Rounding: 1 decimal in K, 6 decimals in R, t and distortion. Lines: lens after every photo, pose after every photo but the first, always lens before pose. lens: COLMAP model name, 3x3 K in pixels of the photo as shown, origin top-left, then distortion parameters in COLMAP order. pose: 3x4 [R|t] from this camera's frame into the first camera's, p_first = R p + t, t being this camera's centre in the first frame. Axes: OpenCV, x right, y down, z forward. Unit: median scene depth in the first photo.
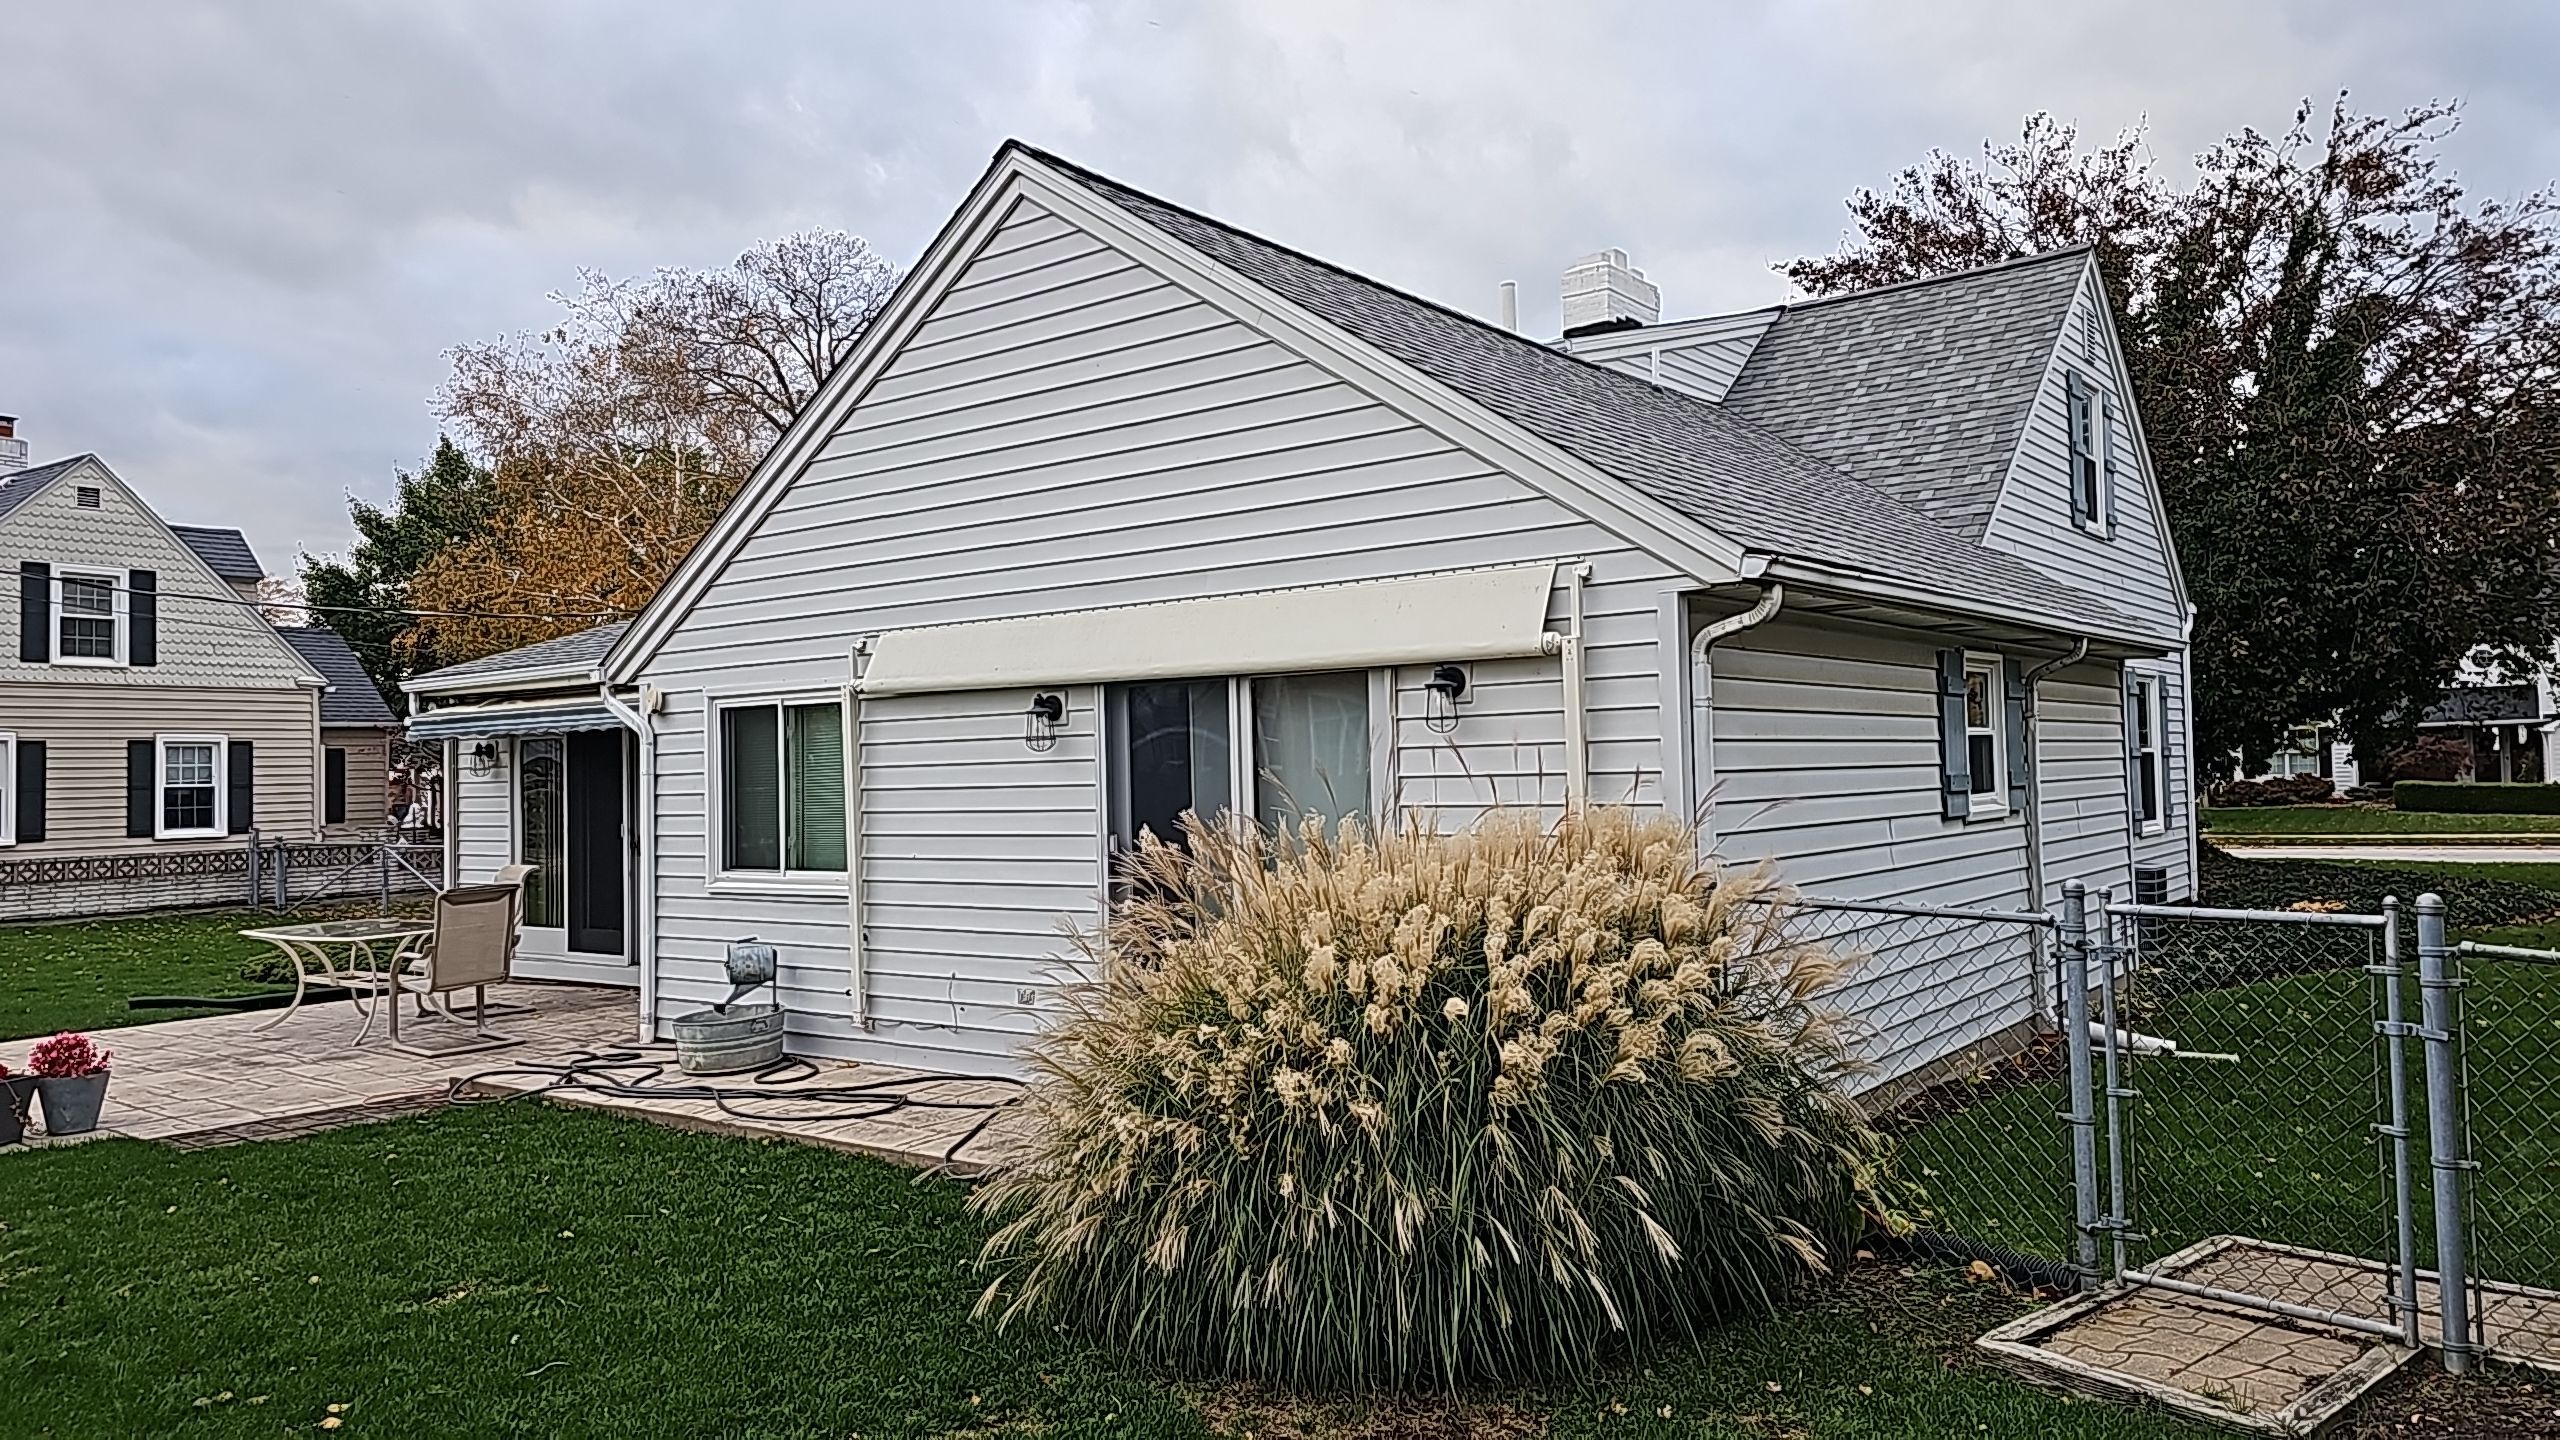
lens RADIAL K [[1720.9, 0, 1282.5], [0, 1720.9, 730.1], [0, 0, 1]] dist [0.047808, -0.041693]
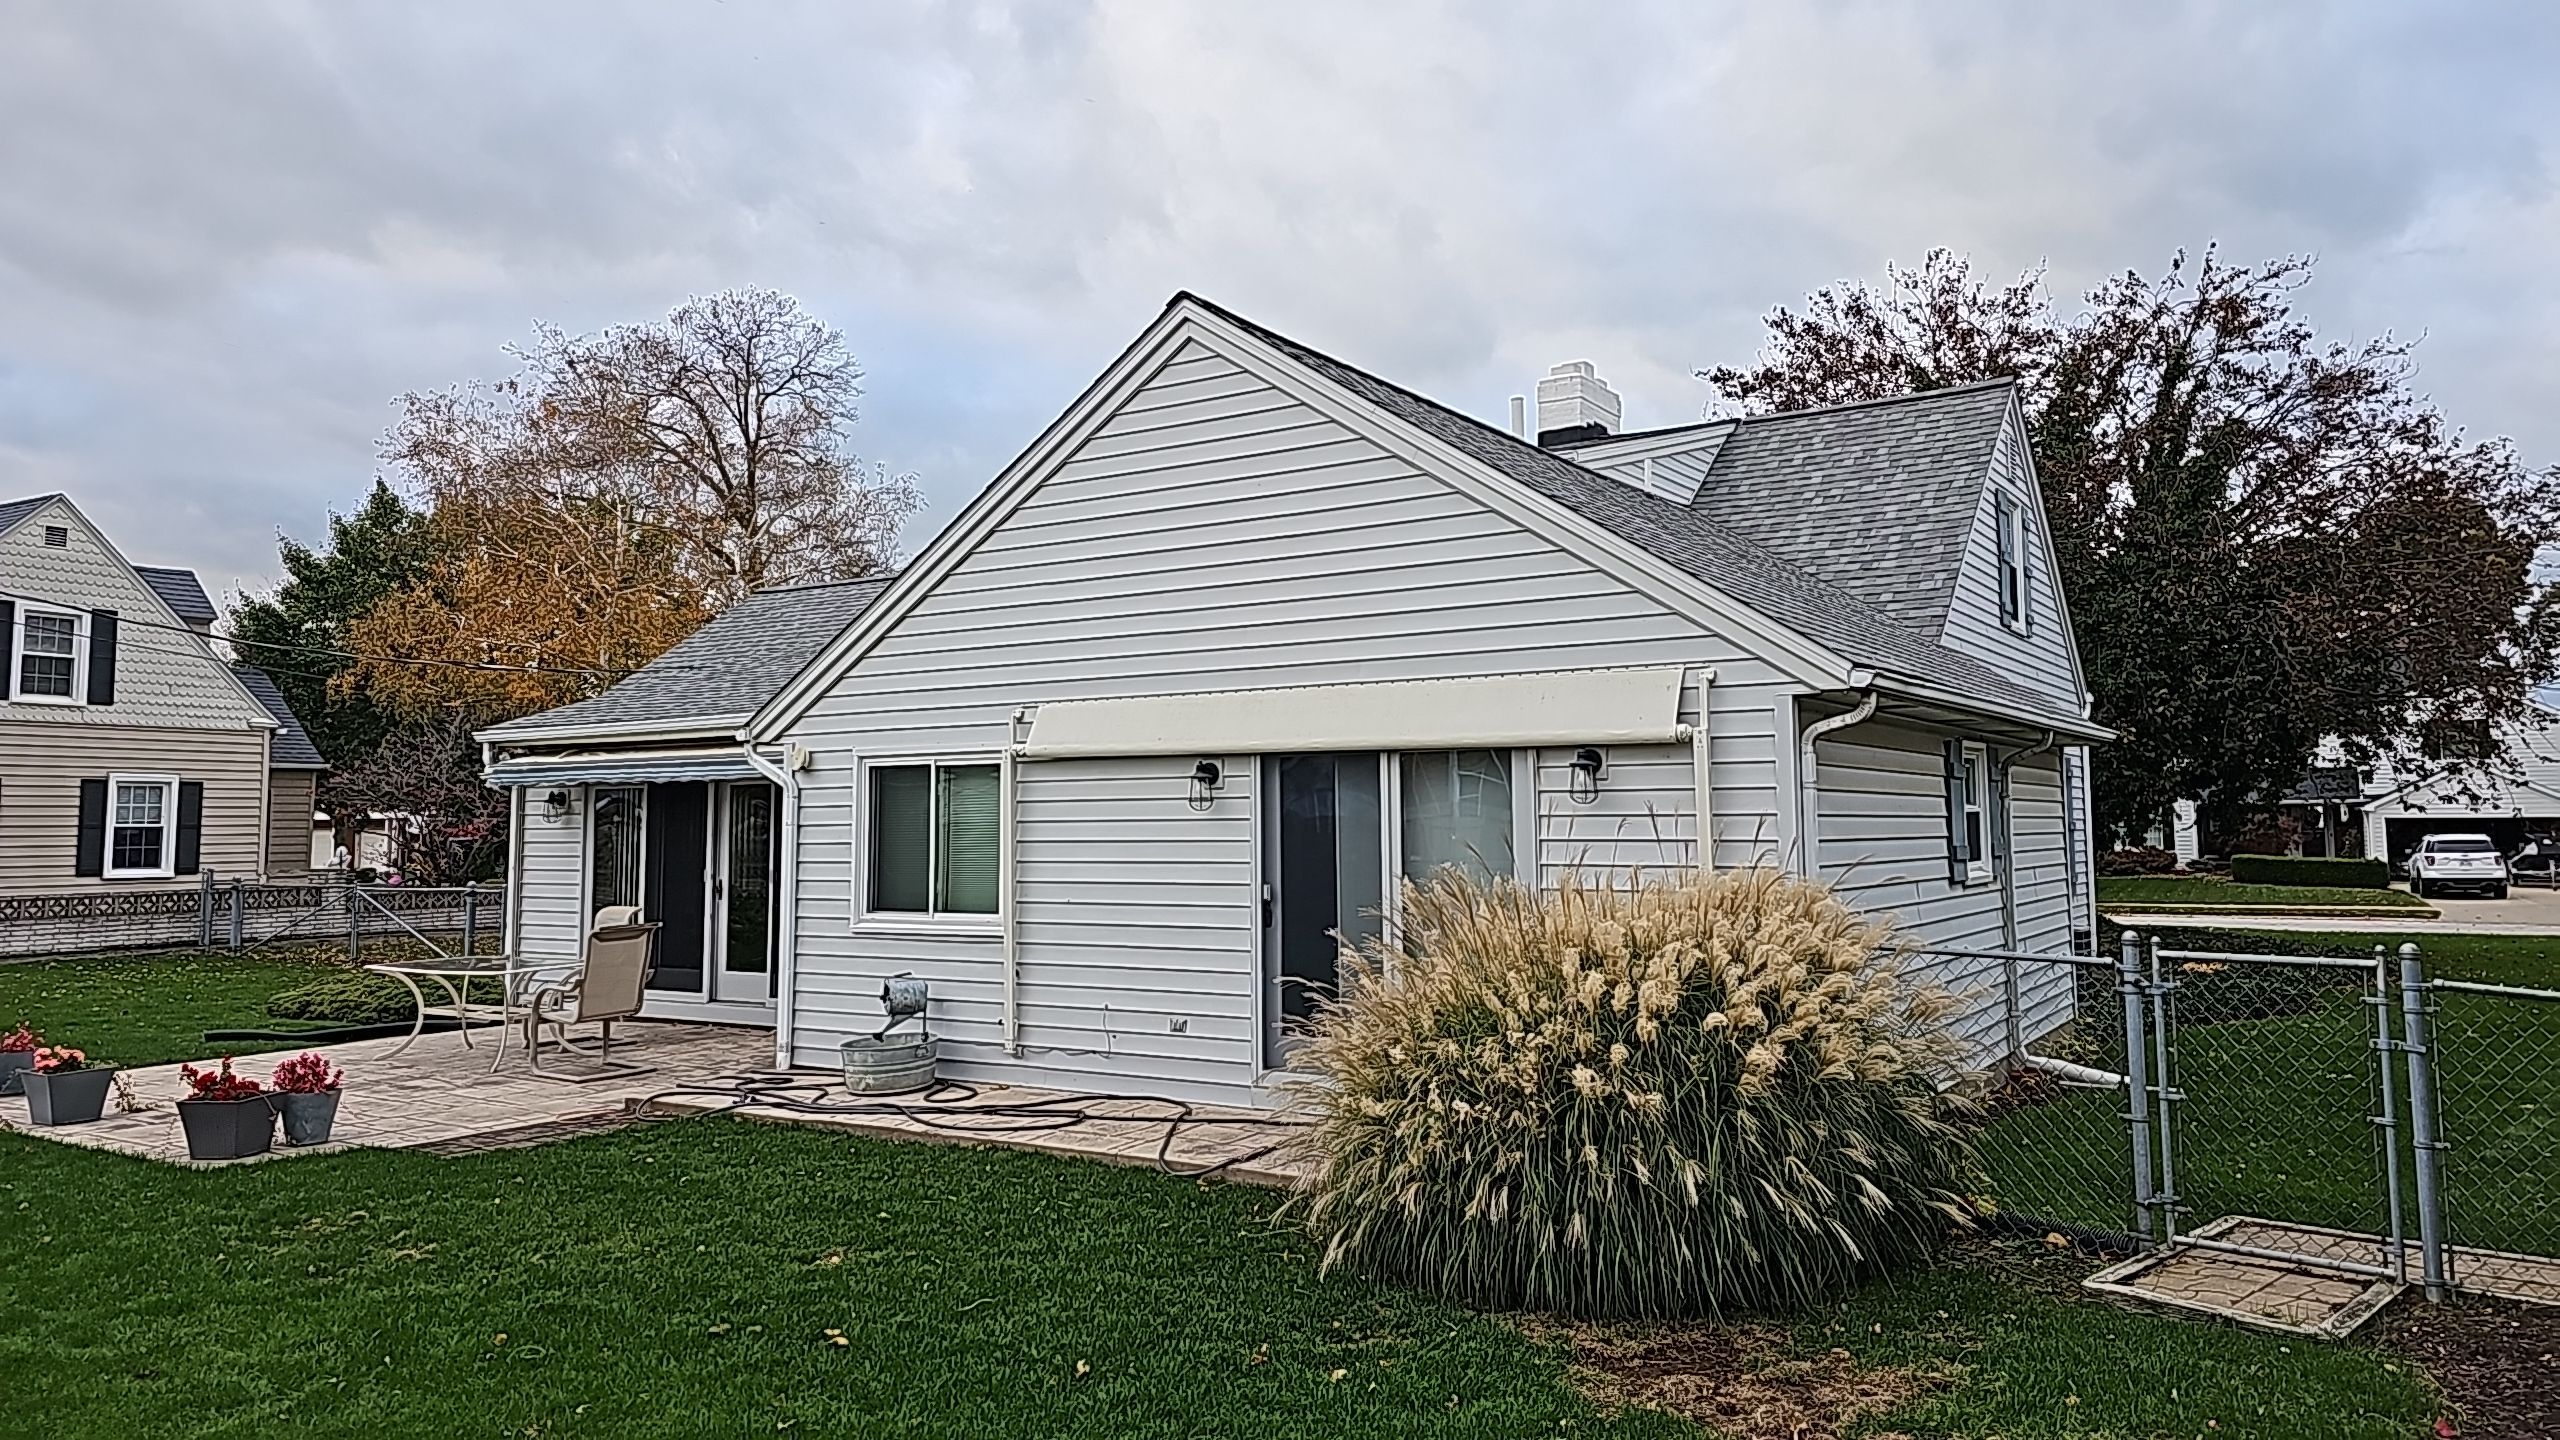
lens RADIAL K [[1720.9, 0, 1269.9], [0, 1720.9, 701.9], [0, 0, 1]] dist [0.047808, -0.041693]
pose [[0.997198, 0.022194, 0.071443, -0.137640], [-0.018709, 0.998620, -0.049075, -0.004347], [-0.072434, 0.047600, 0.996237, -0.123596]]
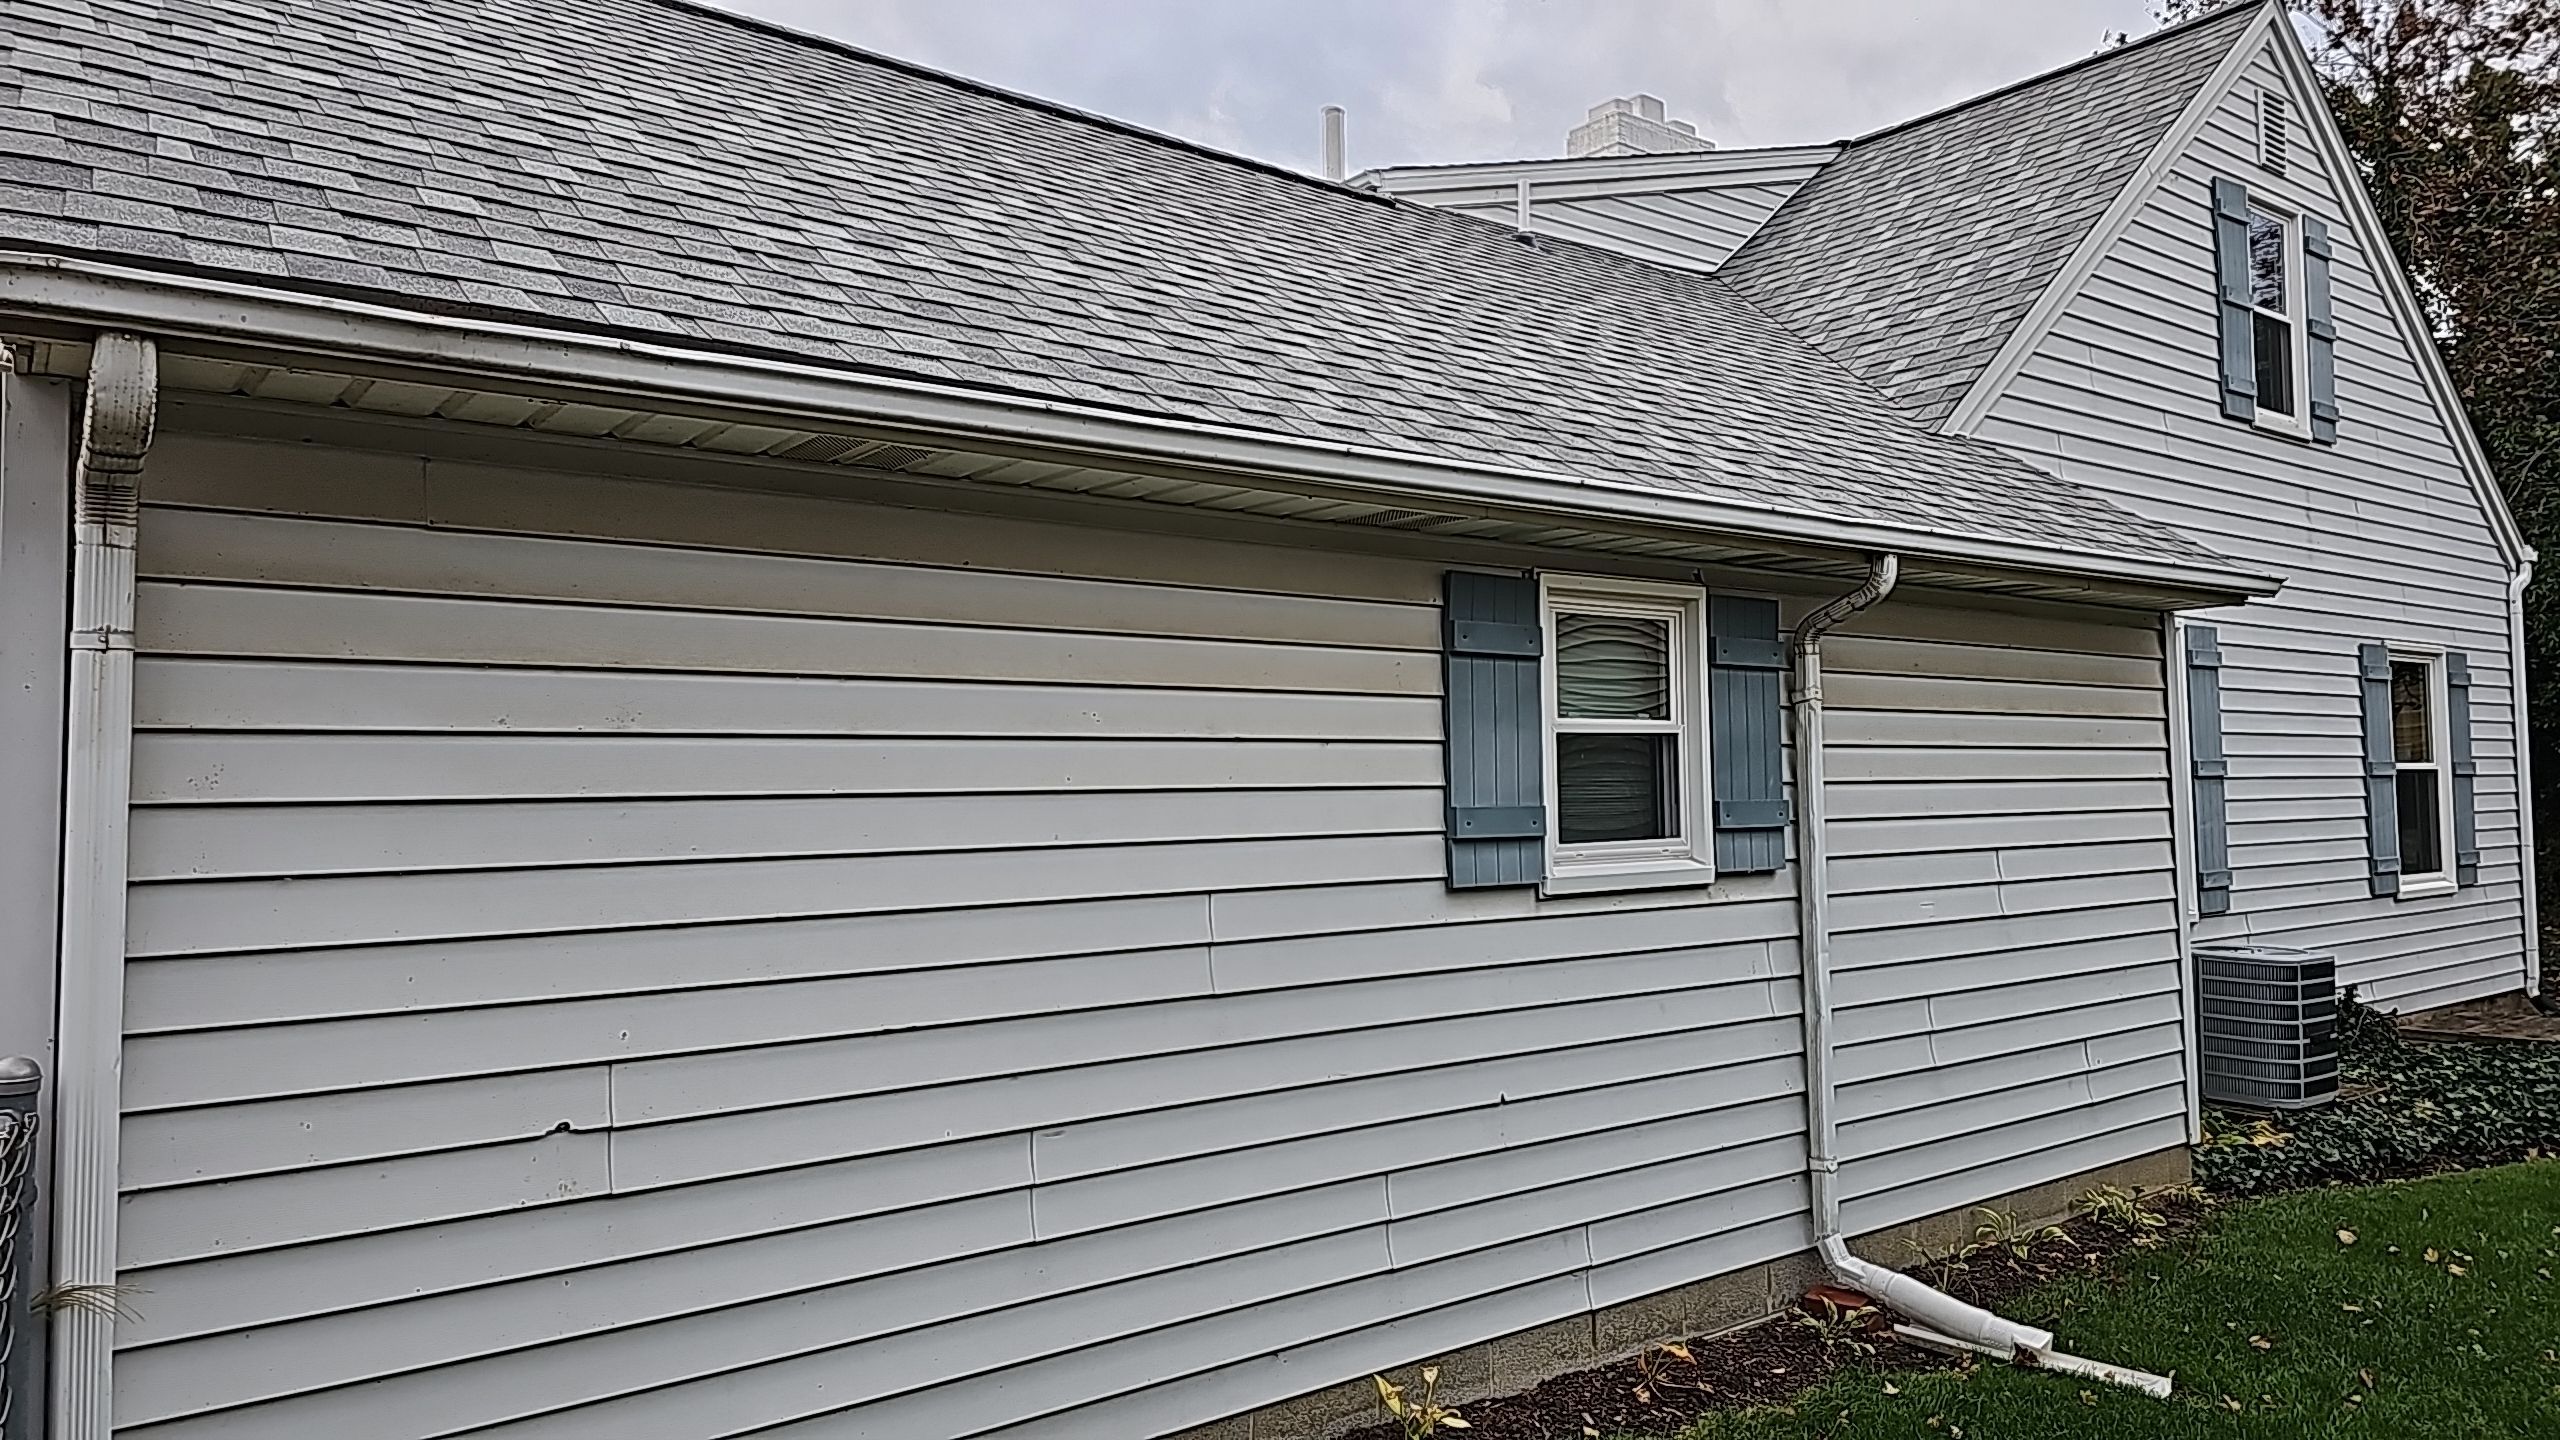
lens RADIAL K [[1720.9, 0, 1249.4], [0, 1720.9, 685.6], [0, 0, 1]] dist [0.047808, -0.041693]
pose [[0.966955, 0.000549, -0.254945, 0.369943], [-0.007532, 0.999623, -0.026414, 0.002898], [0.254835, 0.027462, 0.966595, 0.389774]]
